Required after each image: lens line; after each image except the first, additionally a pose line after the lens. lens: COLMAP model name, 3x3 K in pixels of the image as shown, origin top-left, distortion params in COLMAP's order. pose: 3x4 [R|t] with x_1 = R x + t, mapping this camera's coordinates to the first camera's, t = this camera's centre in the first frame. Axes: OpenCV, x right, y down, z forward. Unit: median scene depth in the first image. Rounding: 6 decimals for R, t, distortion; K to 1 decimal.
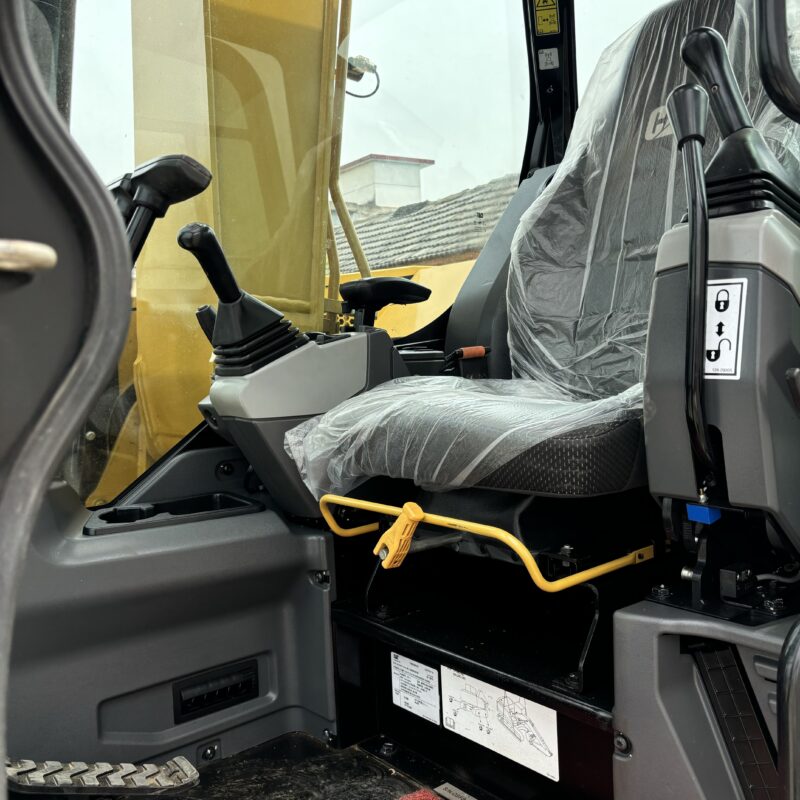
lens RADIAL K [[788.8, 0, 400.0], [0, 788.8, 400.0], [0, 0, 1]] dist [0.042839, -0.087539]
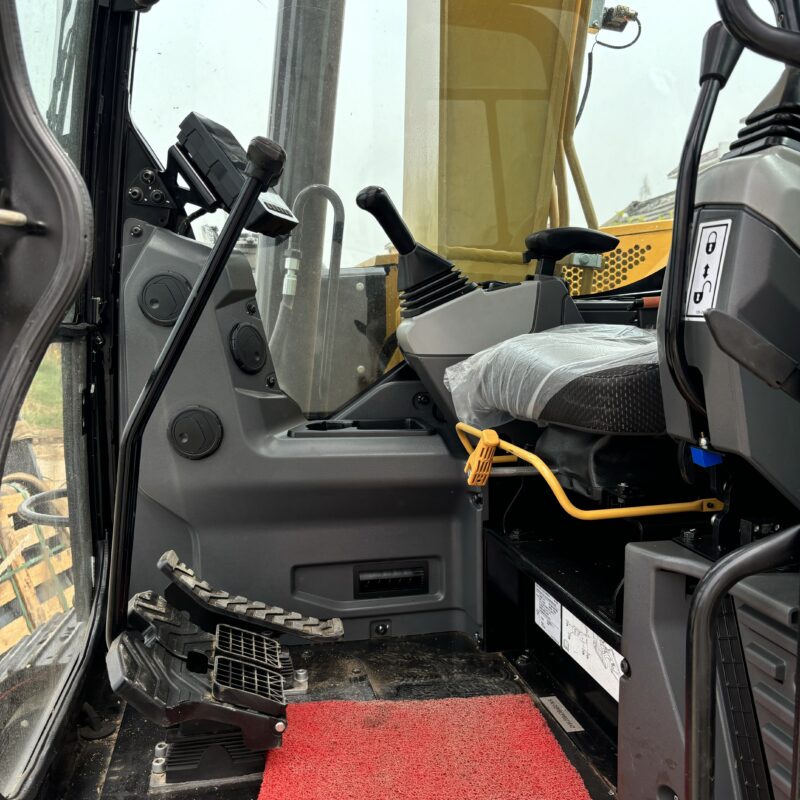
lens RADIAL K [[788.8, 0, 400.0], [0, 788.8, 400.0], [0, 0, 1]] dist [0.042839, -0.087539]
pose [[0.882304, 0.076983, -0.464342, 0.336342], [-0.052679, 0.996487, 0.065110, 0.017294], [0.467723, -0.032985, 0.883259, -0.045061]]
